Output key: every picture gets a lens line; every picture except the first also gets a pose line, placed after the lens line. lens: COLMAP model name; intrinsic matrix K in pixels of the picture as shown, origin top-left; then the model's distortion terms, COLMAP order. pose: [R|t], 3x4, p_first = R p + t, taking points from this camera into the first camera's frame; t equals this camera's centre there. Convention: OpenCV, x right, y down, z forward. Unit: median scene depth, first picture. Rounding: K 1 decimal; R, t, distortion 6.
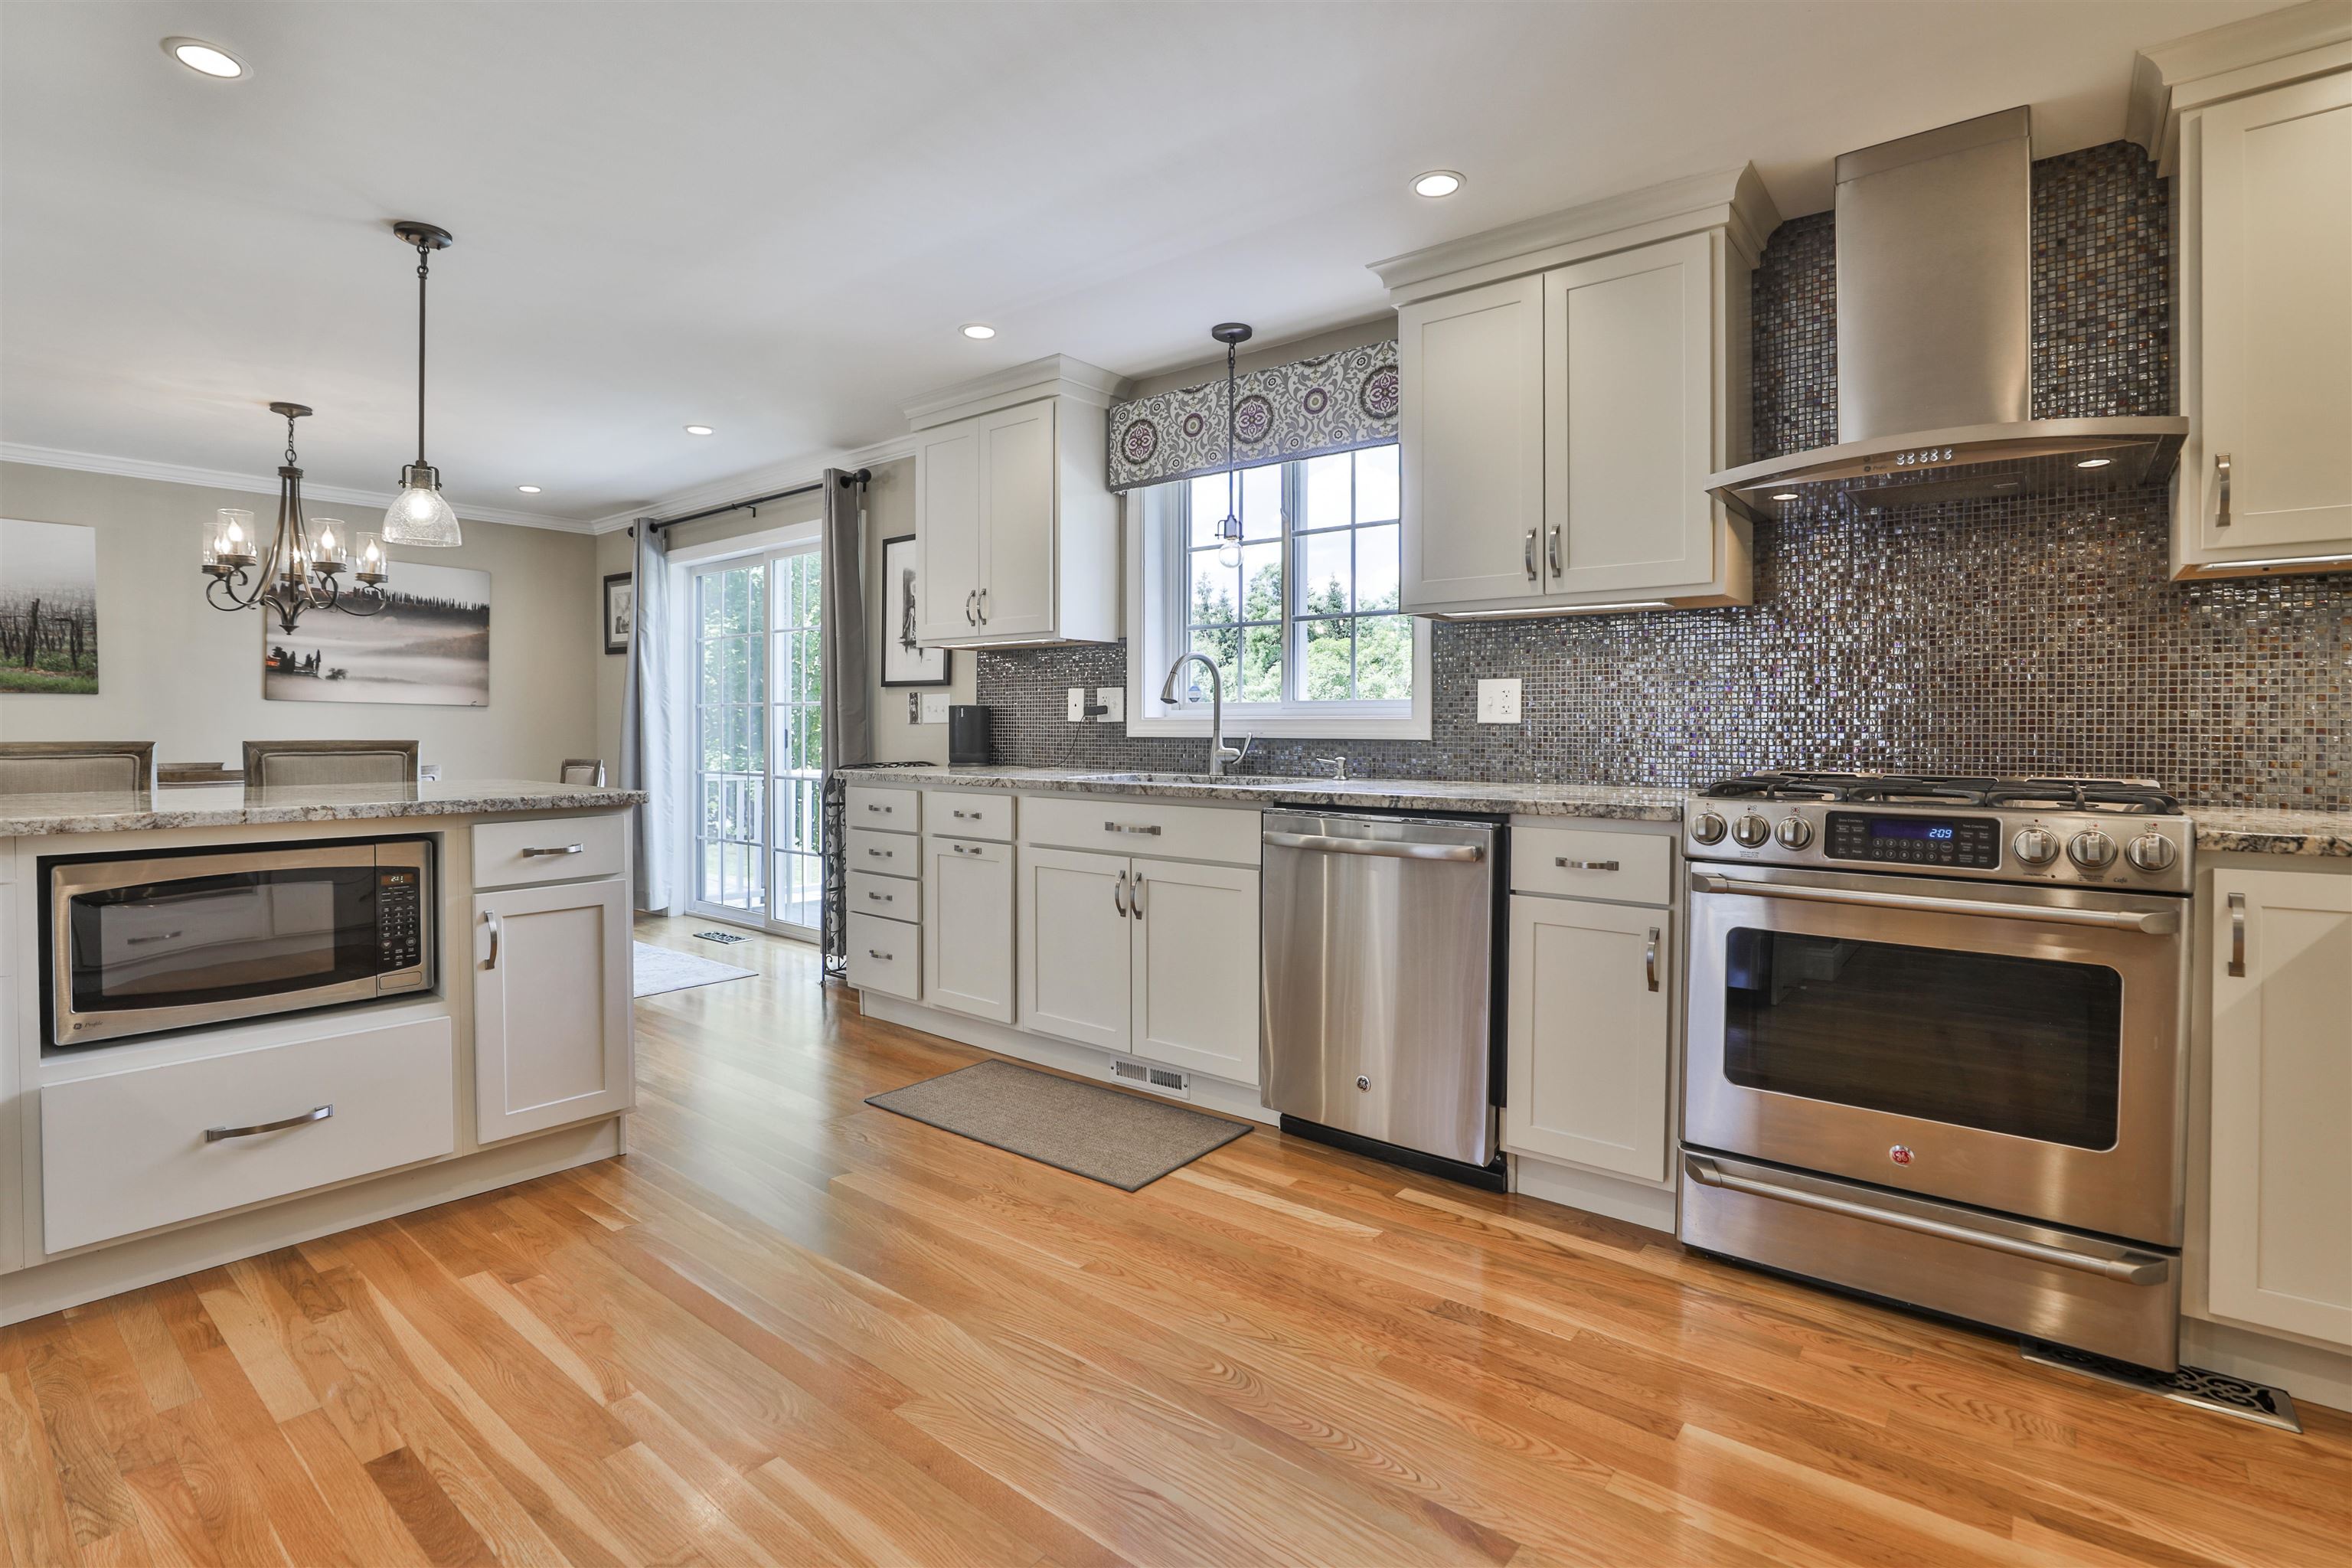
lens RADIAL K [[1122.0, 0, 1183.3], [0, 1122.0, 718.7], [0, 0, 1]] dist [-0.037223, 0.008037]
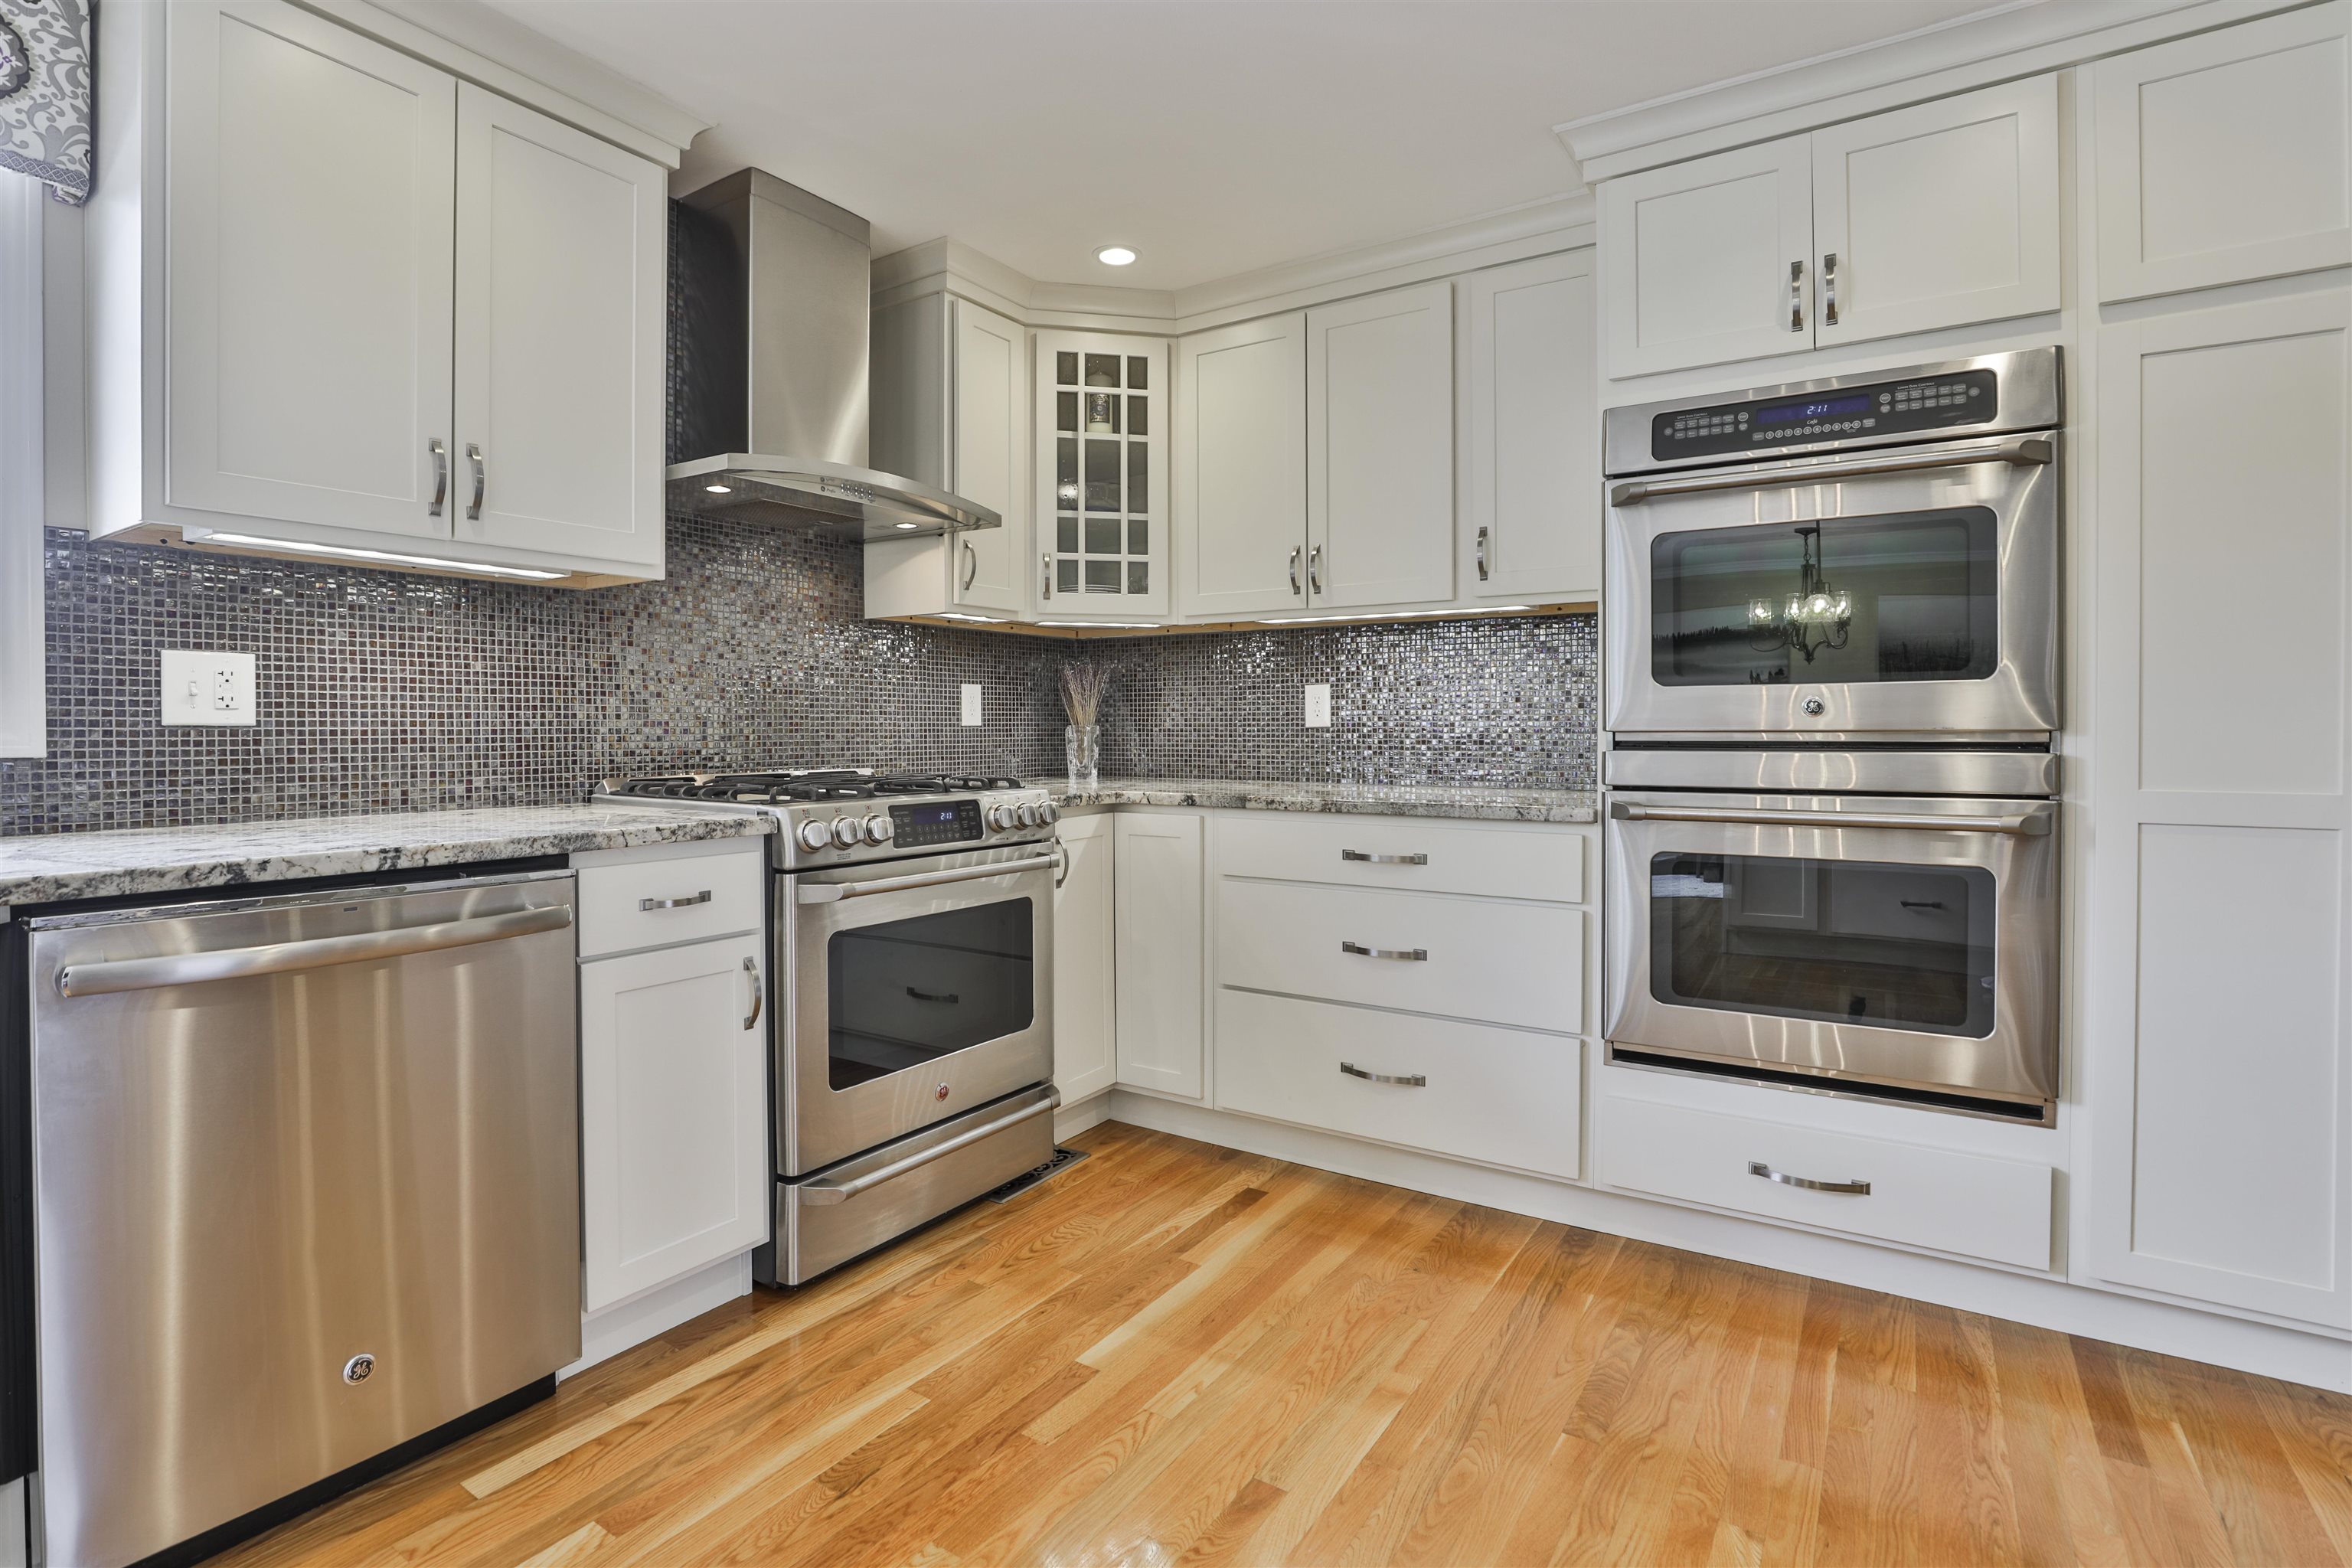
lens RADIAL K [[1122.0, 0, 1164.1], [0, 1122.0, 741.3], [0, 0, 1]] dist [-0.037223, 0.008037]
pose [[-0.091187, -0.010376, 0.995780, -0.405011], [-0.001882, 0.999946, 0.010247, 0.006214], [-0.995832, -0.000939, -0.091202, 0.632063]]
